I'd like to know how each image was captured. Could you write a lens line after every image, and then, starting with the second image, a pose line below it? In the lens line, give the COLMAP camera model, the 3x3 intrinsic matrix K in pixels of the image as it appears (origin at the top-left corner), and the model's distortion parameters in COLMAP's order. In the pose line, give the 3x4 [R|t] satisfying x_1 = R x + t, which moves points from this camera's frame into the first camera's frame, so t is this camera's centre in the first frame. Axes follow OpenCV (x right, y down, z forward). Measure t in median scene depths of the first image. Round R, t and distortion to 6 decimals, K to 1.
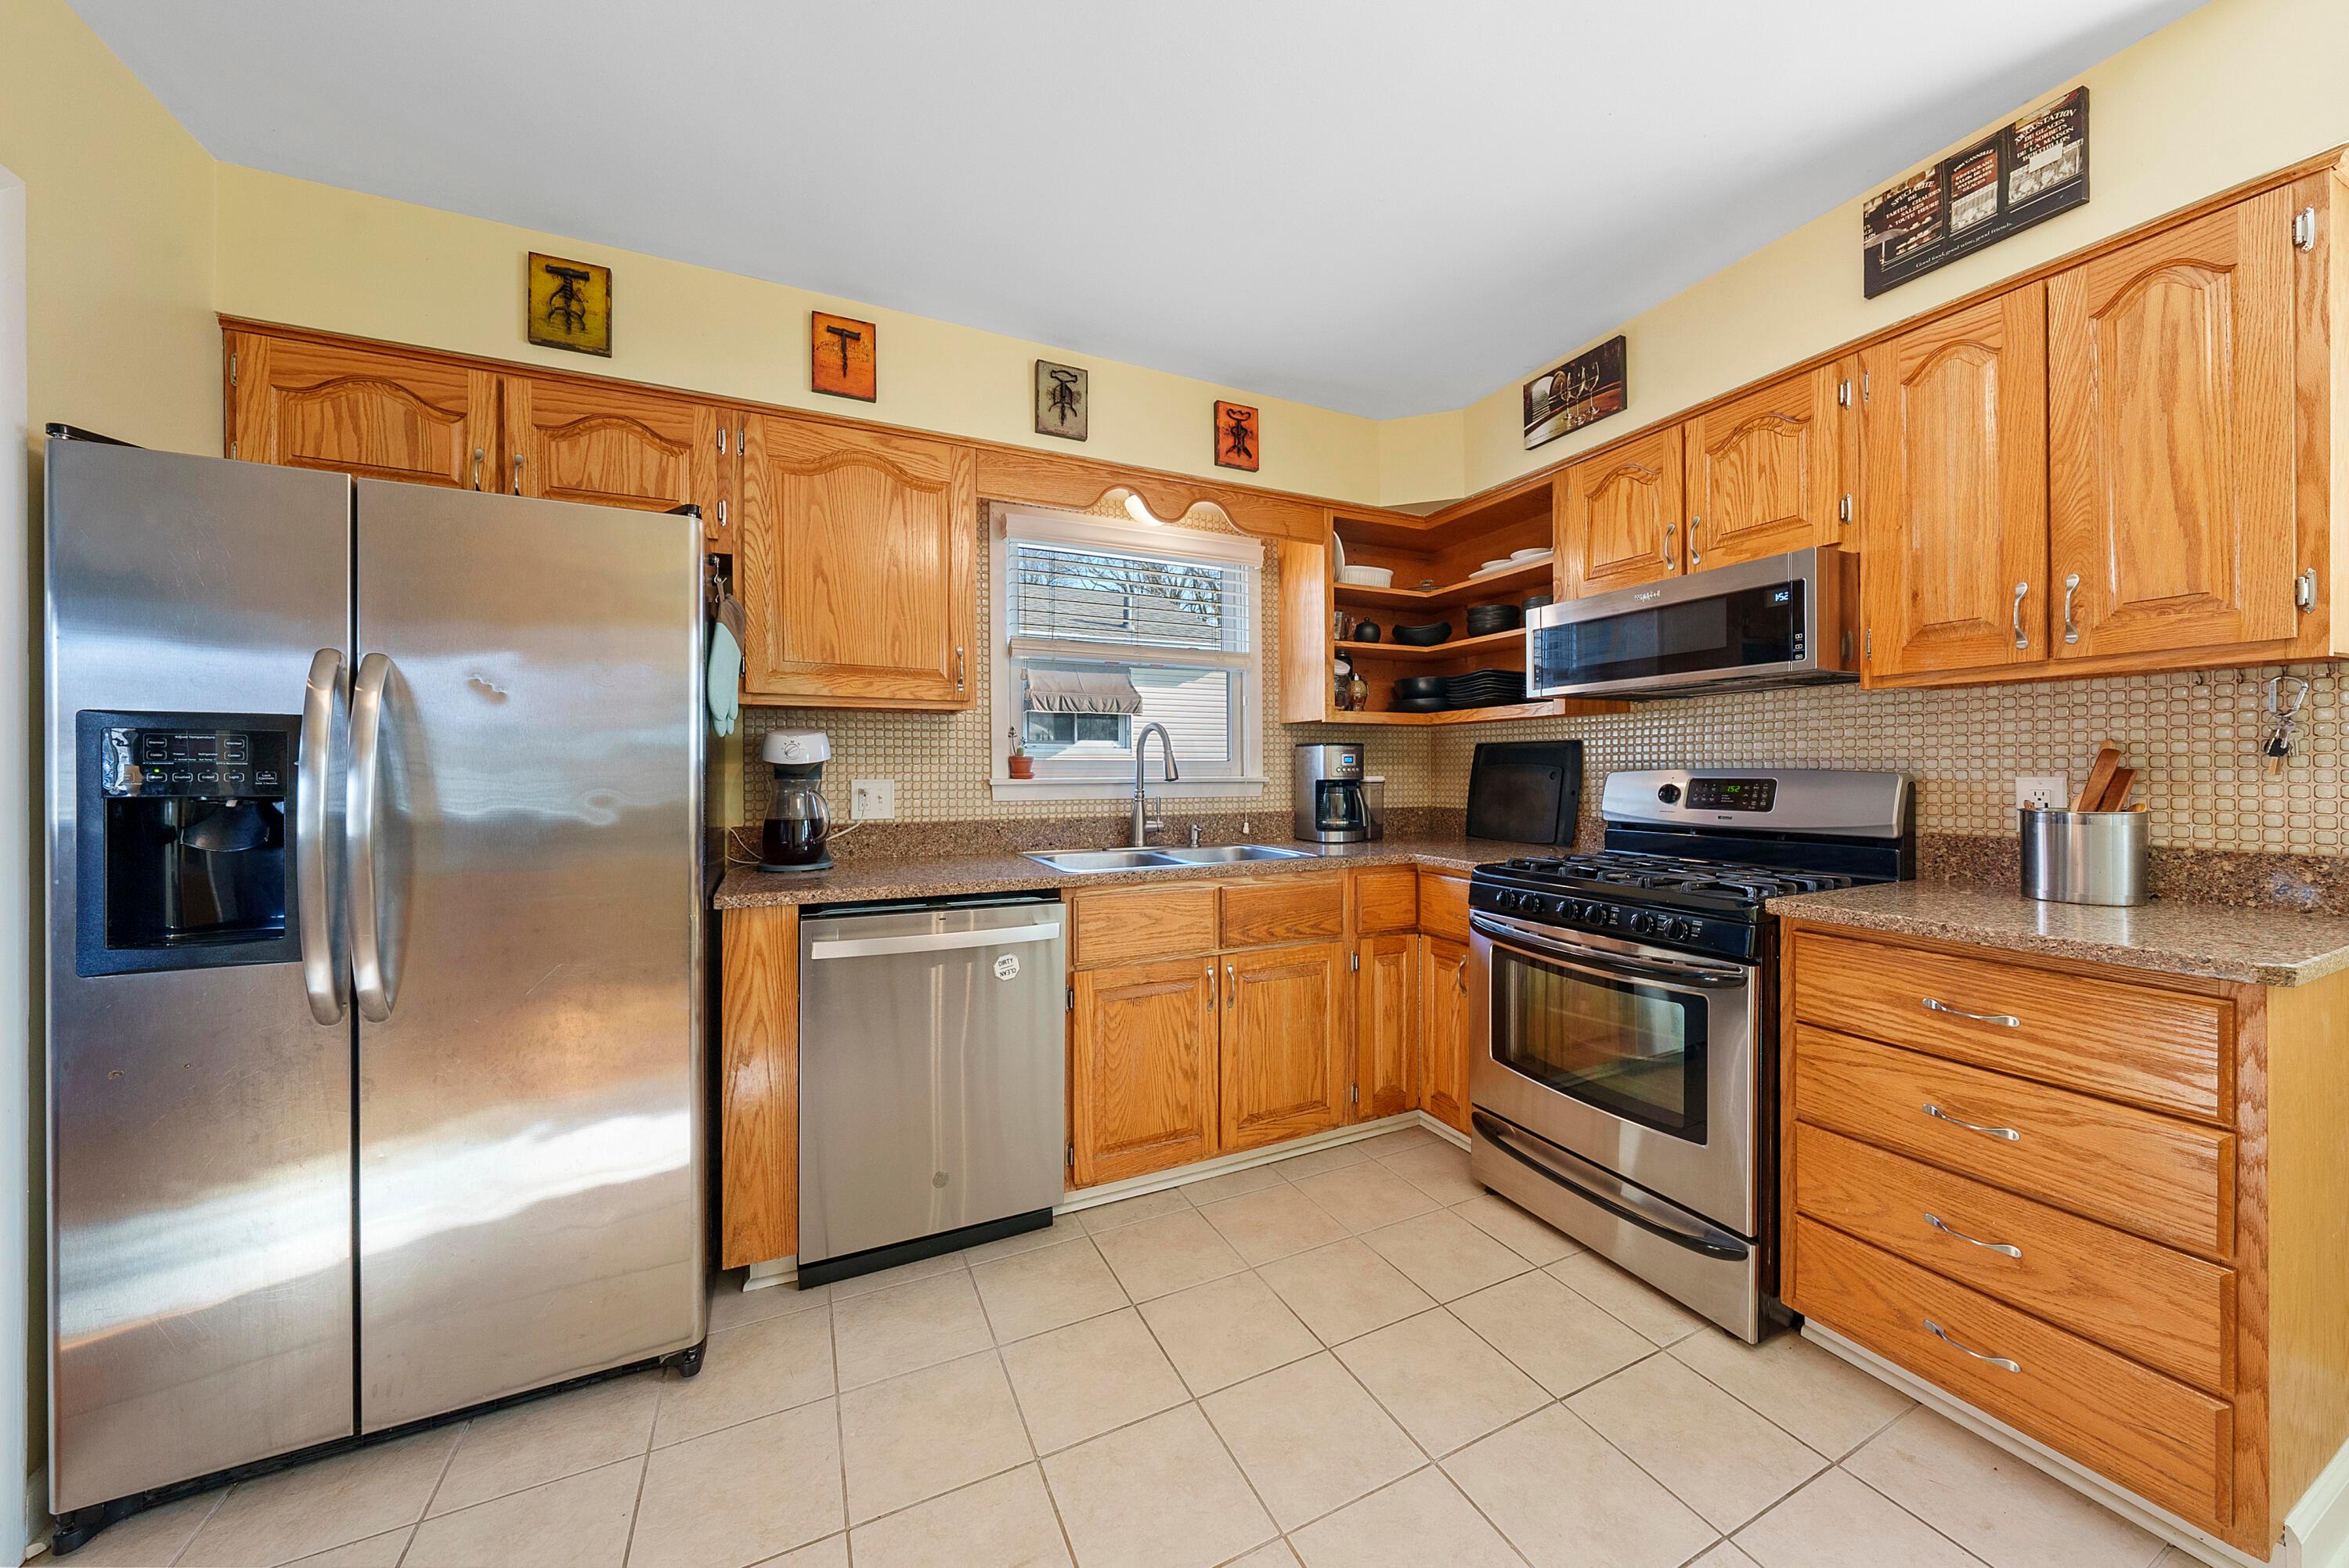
lens RADIAL K [[807.0, 0, 1178.3], [0, 807.0, 773.4], [0, 0, 1]] dist [-0.007781, -0.000220]
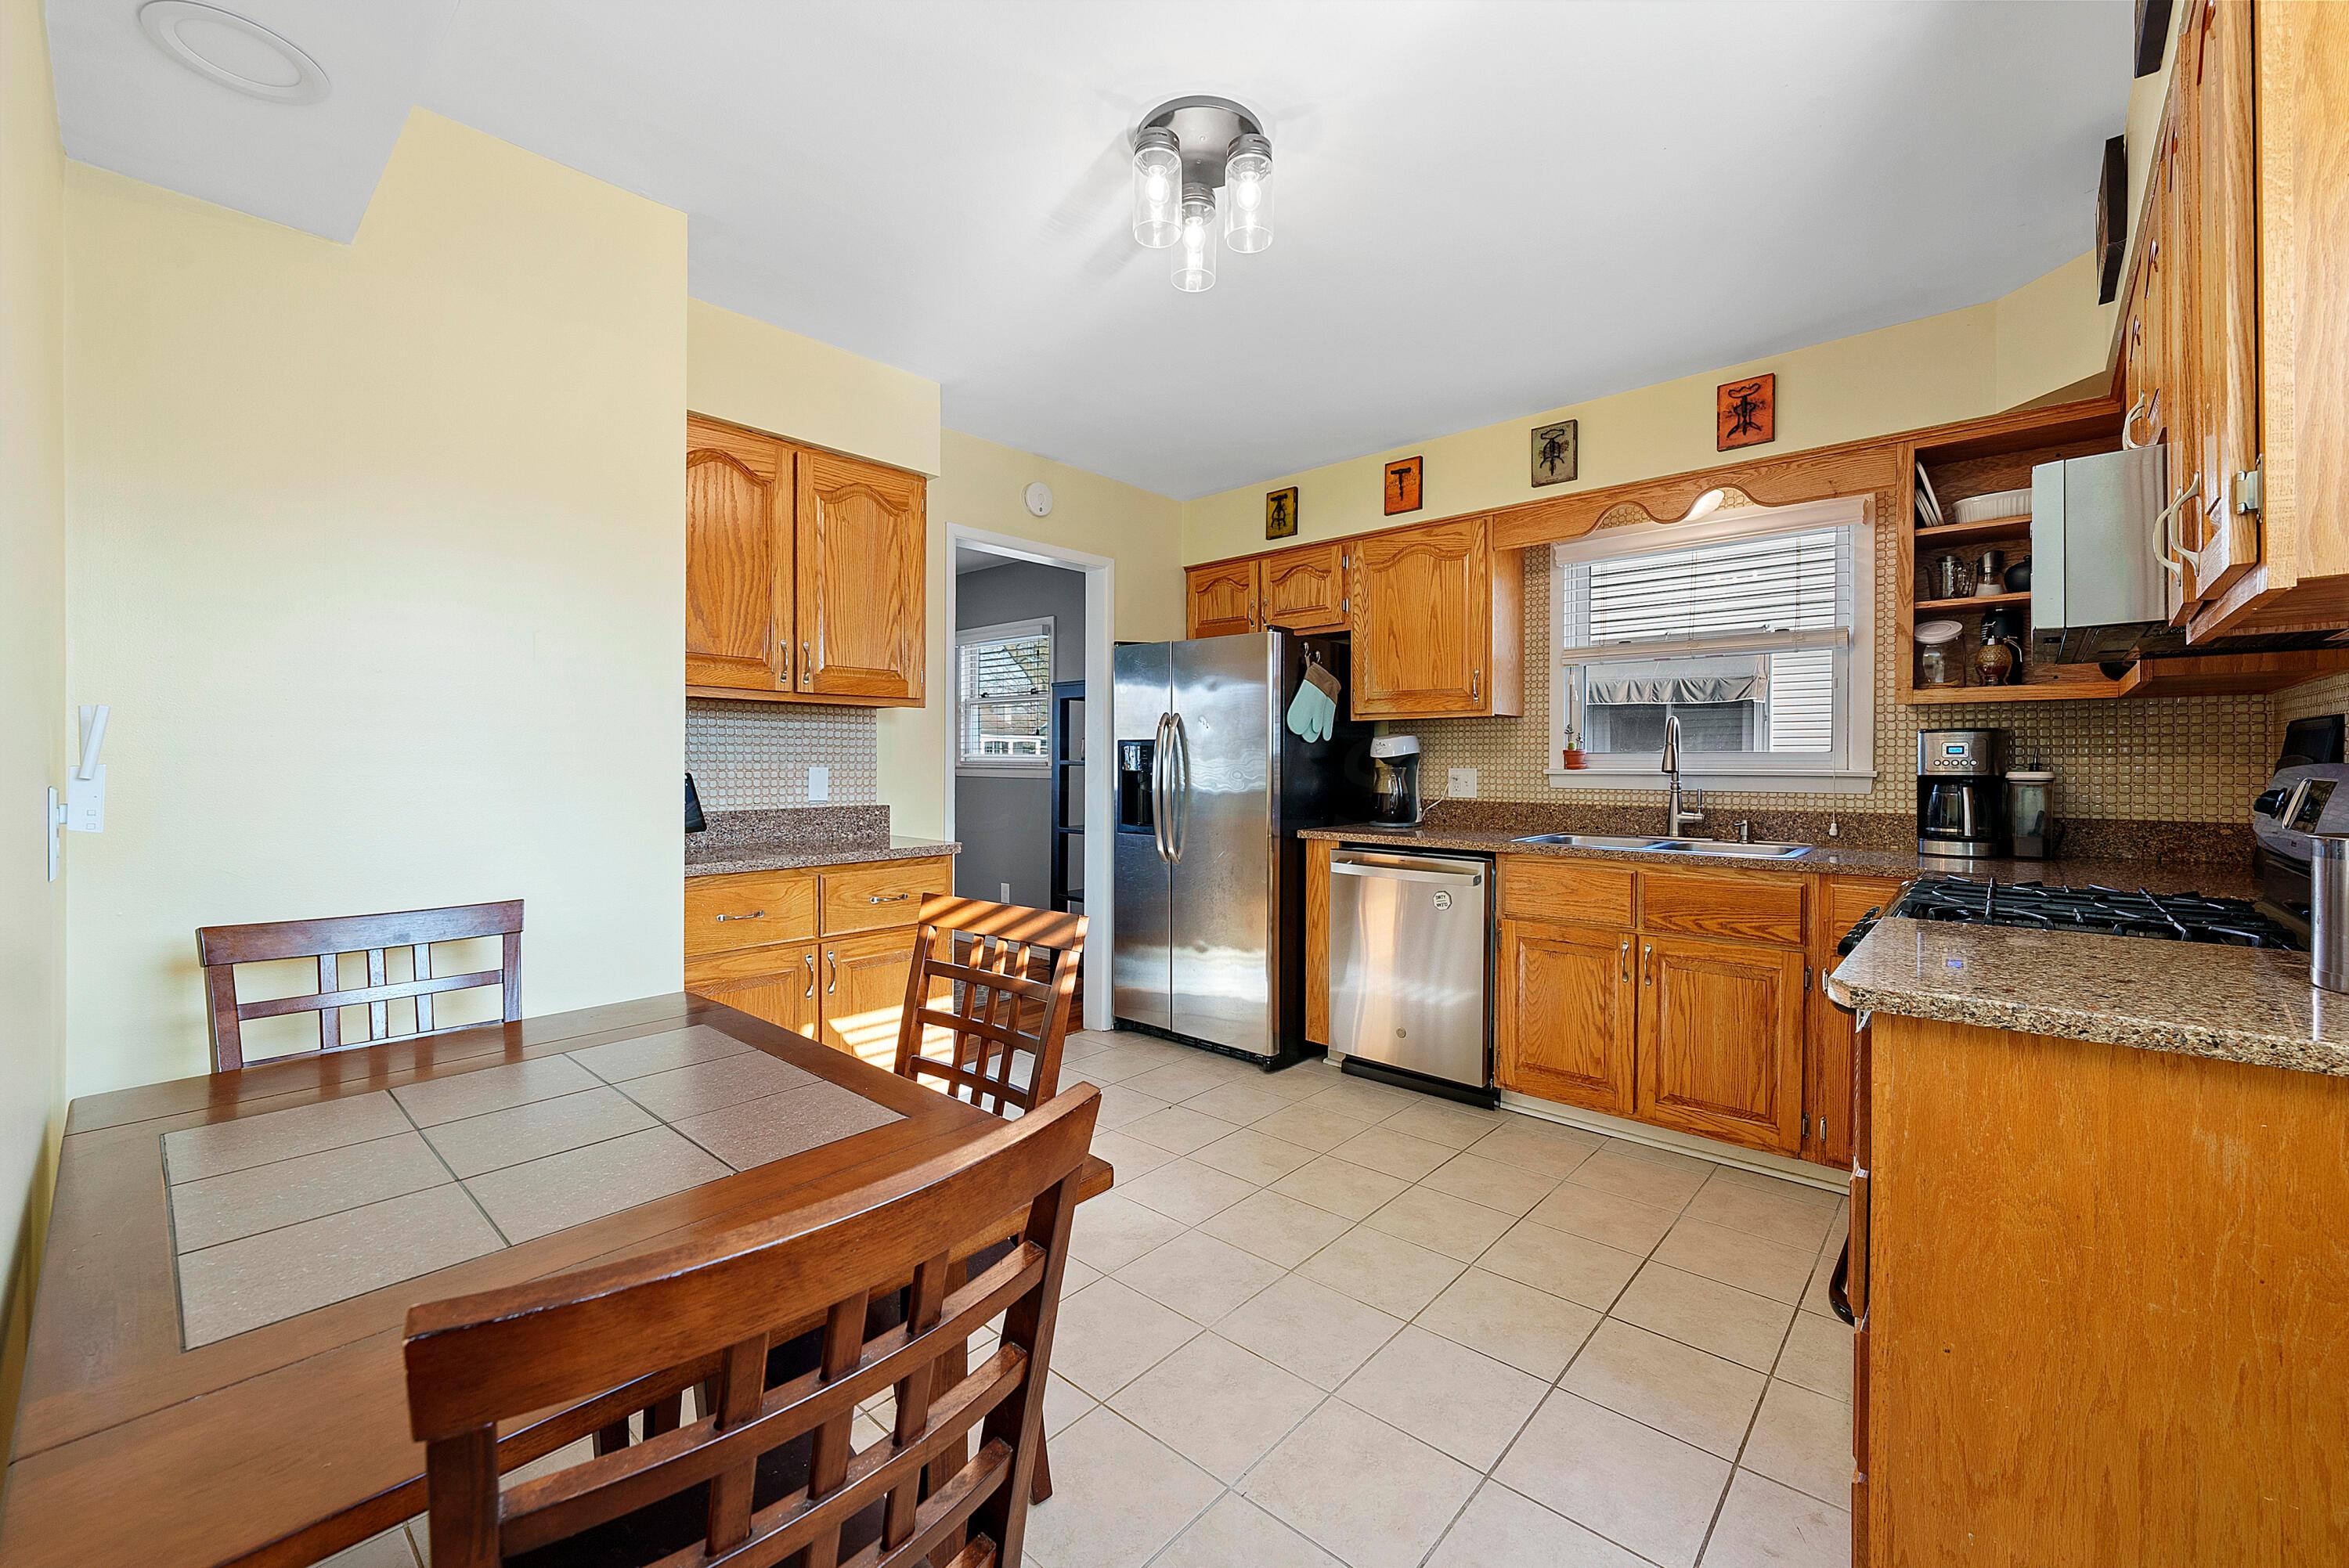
lens RADIAL K [[935.3, 0, 1176.1], [0, 935.3, 766.3], [0, 0, 1]] dist [0.000612, 0.000089]
pose [[0.380381, 0.009230, -0.924784, 0.993780], [-0.003383, 0.999957, 0.008589, -0.008536], [0.924824, -0.000139, 0.380396, -0.051979]]
